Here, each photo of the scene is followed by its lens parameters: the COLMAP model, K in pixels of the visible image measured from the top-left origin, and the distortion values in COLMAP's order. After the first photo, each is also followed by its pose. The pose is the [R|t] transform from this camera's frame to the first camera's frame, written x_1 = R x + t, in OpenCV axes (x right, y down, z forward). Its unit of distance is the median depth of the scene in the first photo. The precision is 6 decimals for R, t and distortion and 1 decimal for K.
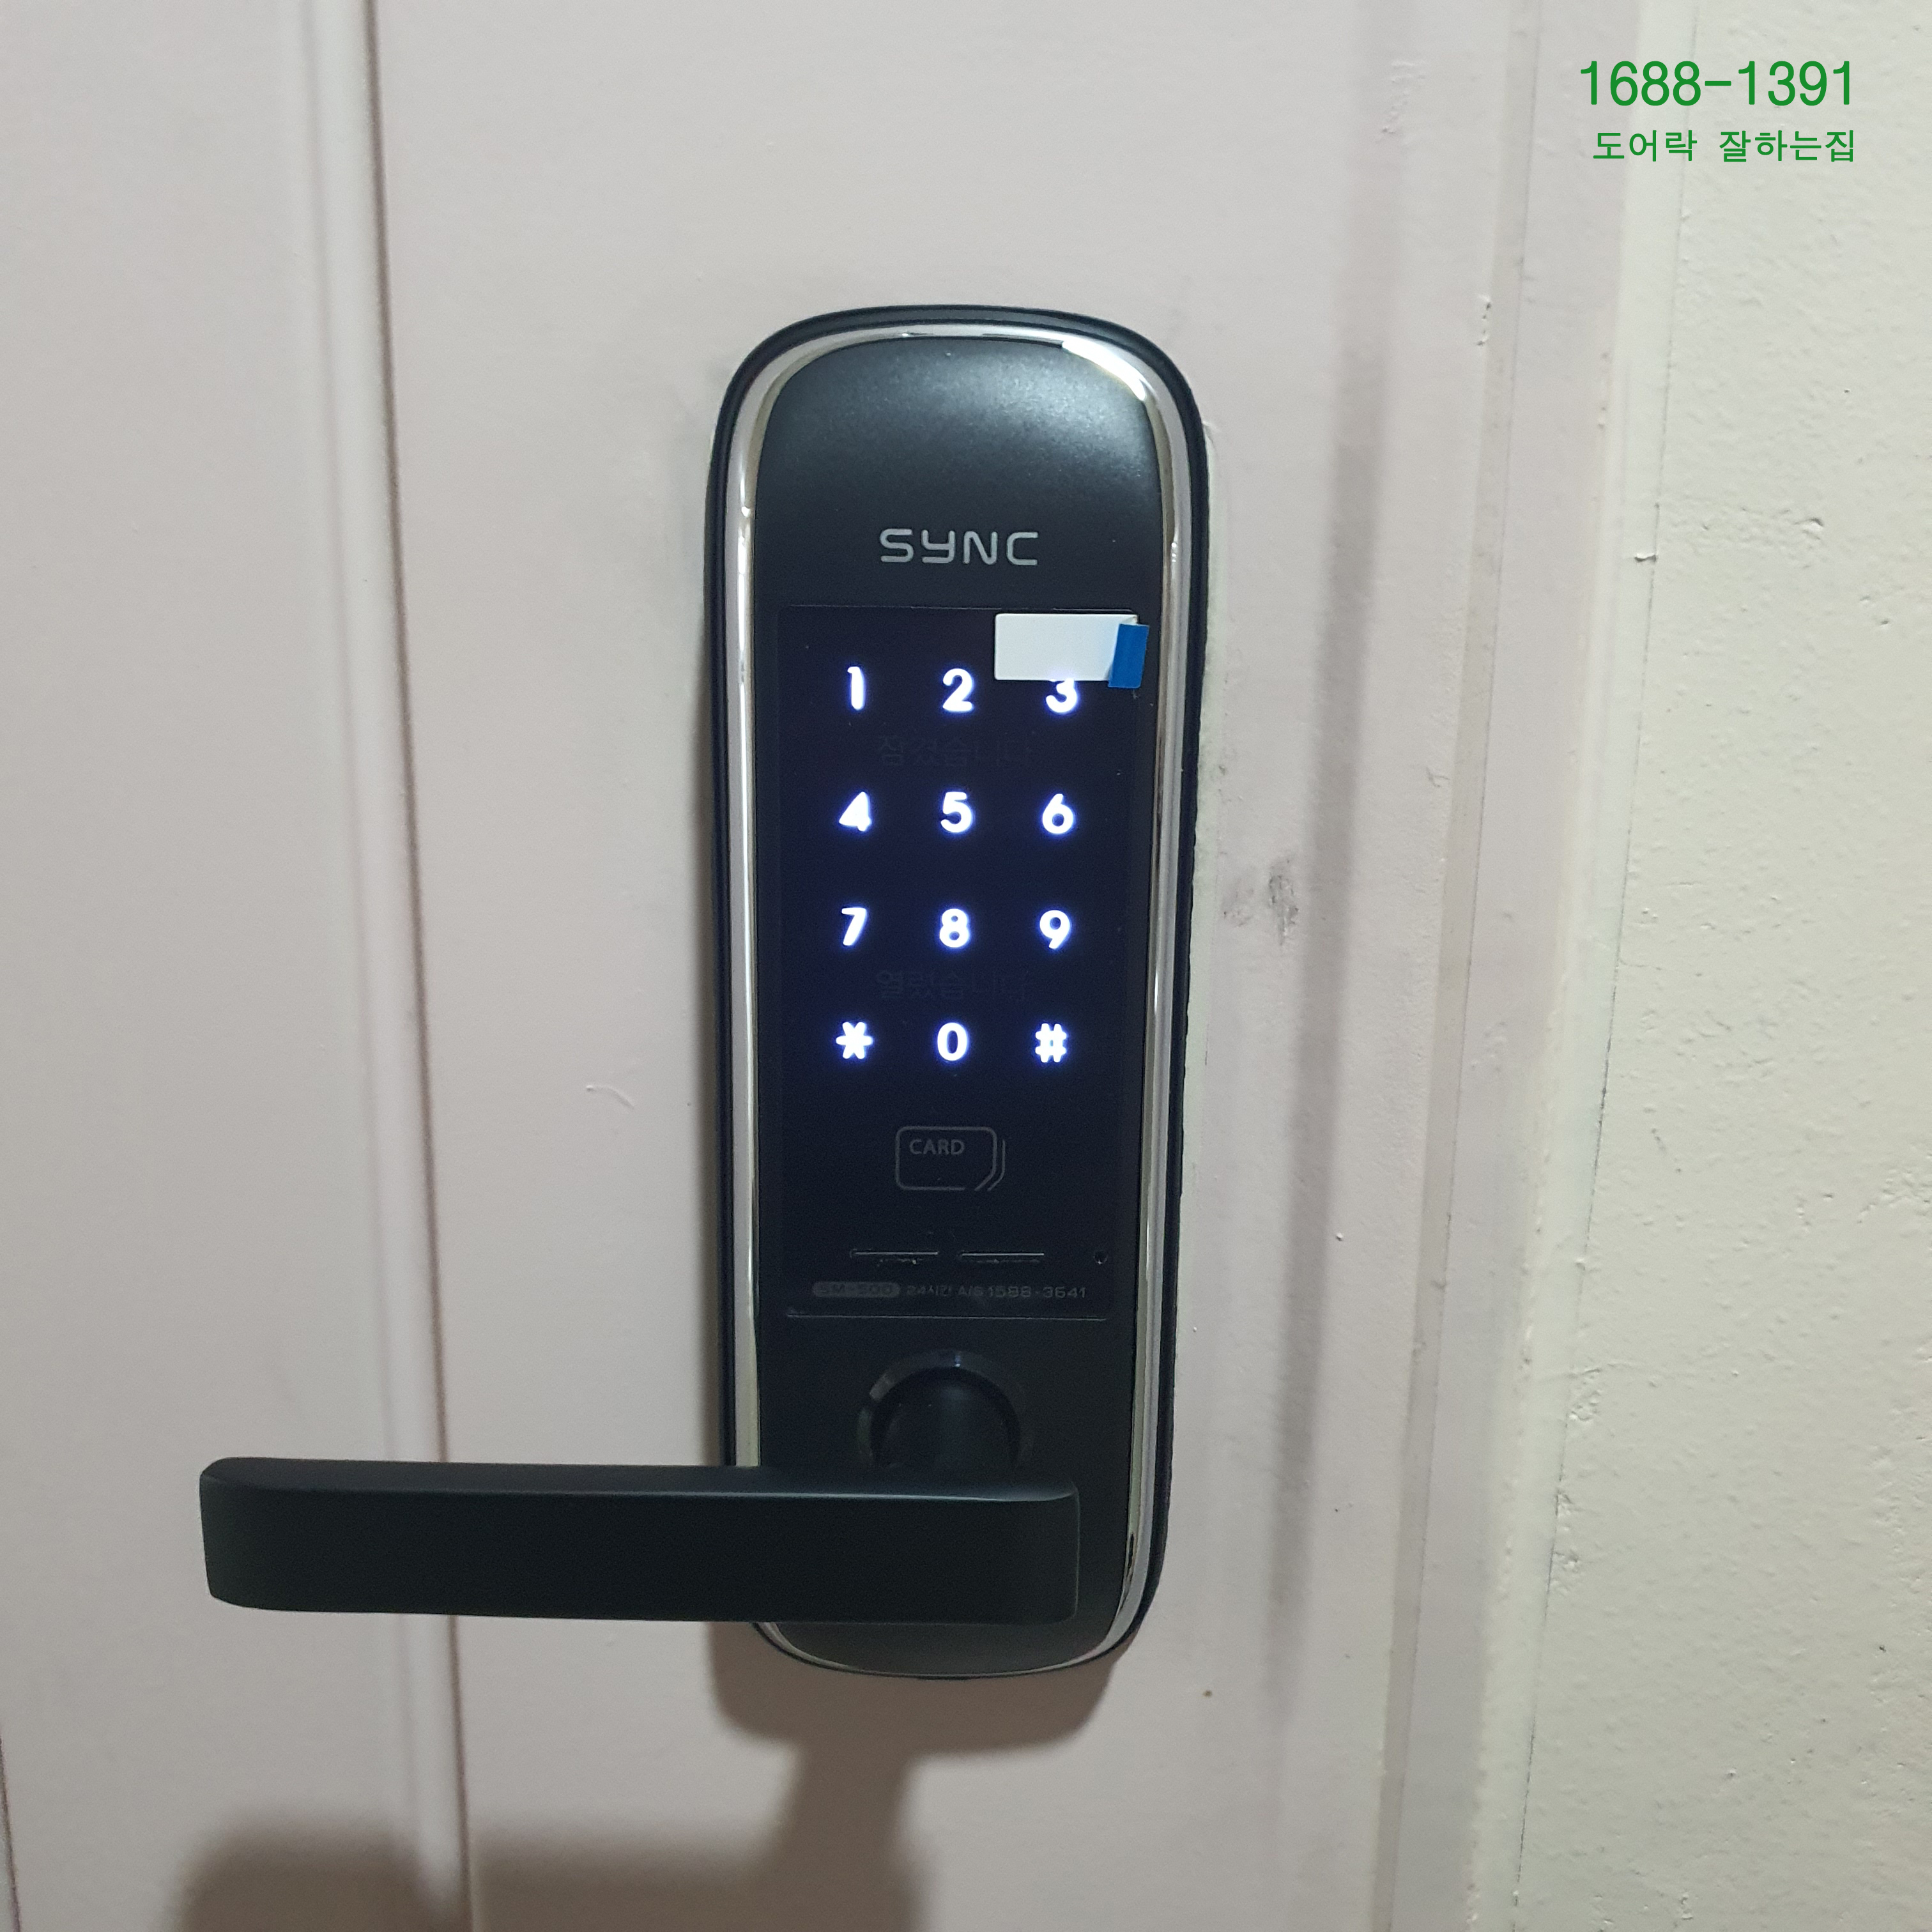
lens RADIAL K [[2673.6, 0, 896.0], [0, 2673.6, 968.4], [0, 0, 1]] dist [0.096386, -0.168111]
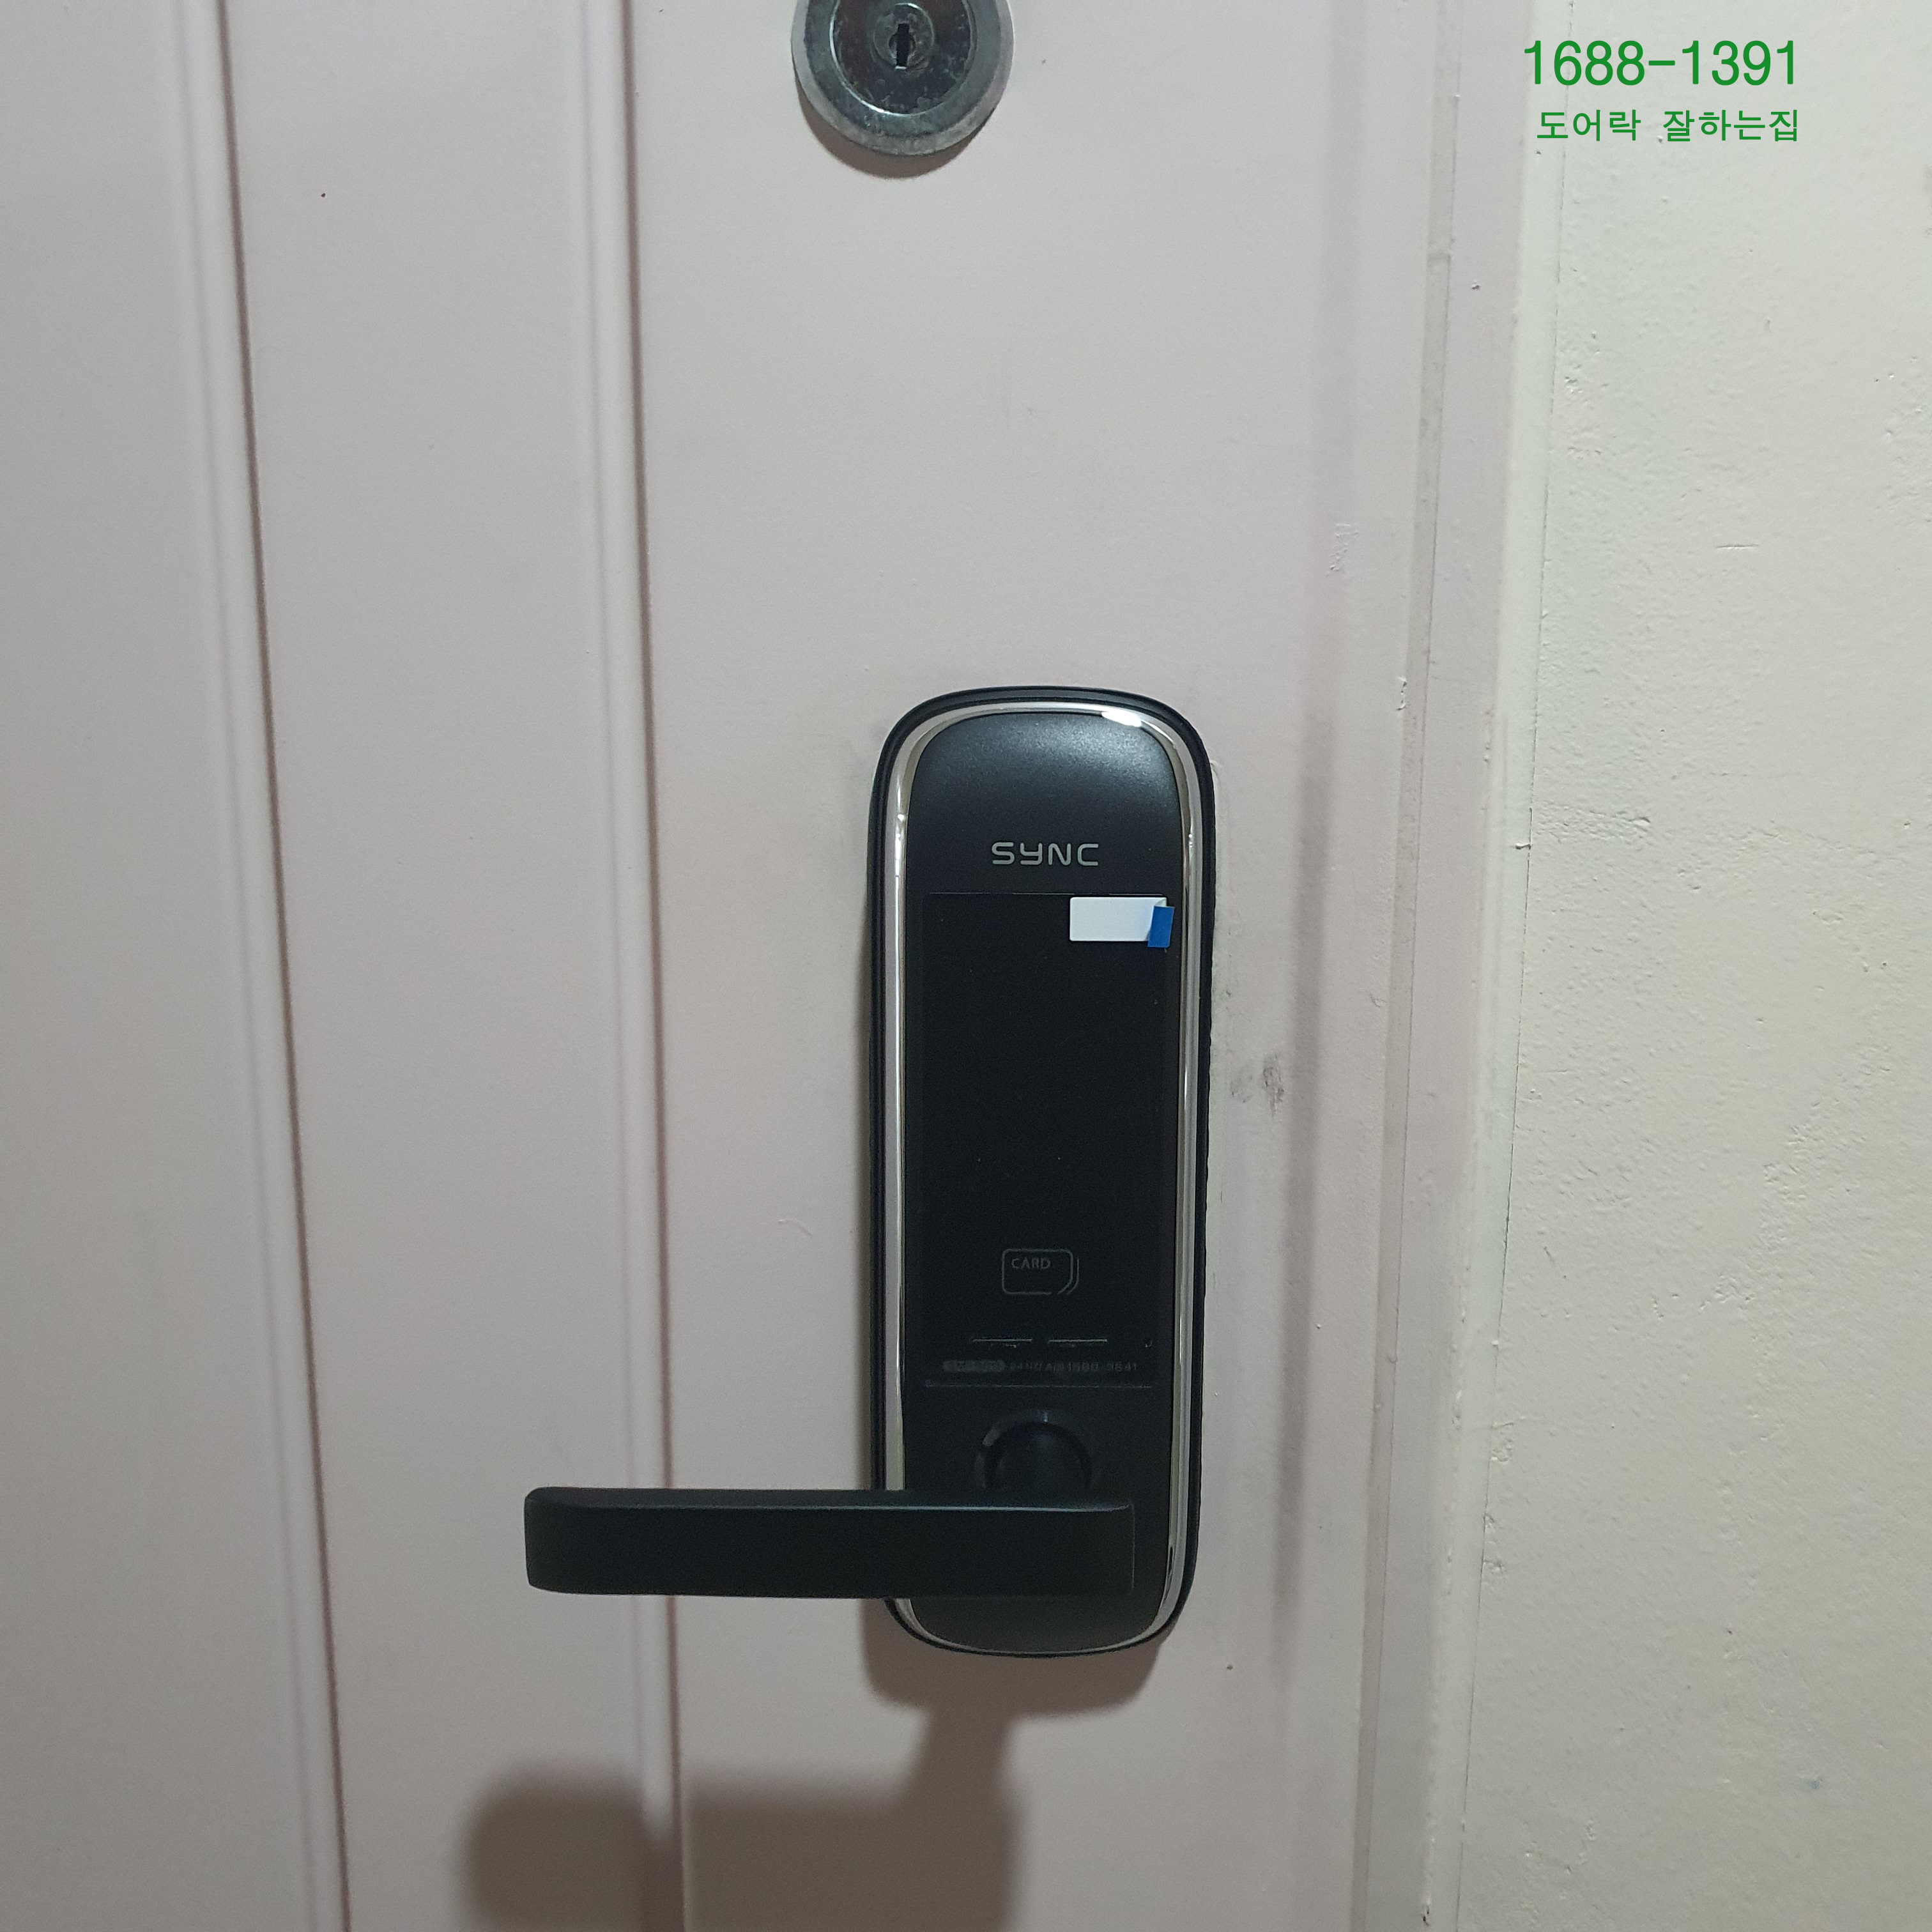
lens RADIAL K [[2330.0, 0, 962.6], [0, 2330.0, 929.4], [0, 0, 1]] dist [0.194330, -0.427836]
pose [[0.999984, -0.005443, 0.001573, -0.020725], [0.005525, 0.998306, -0.057919, -0.036430], [-0.001255, 0.057927, 0.998320, -0.235658]]
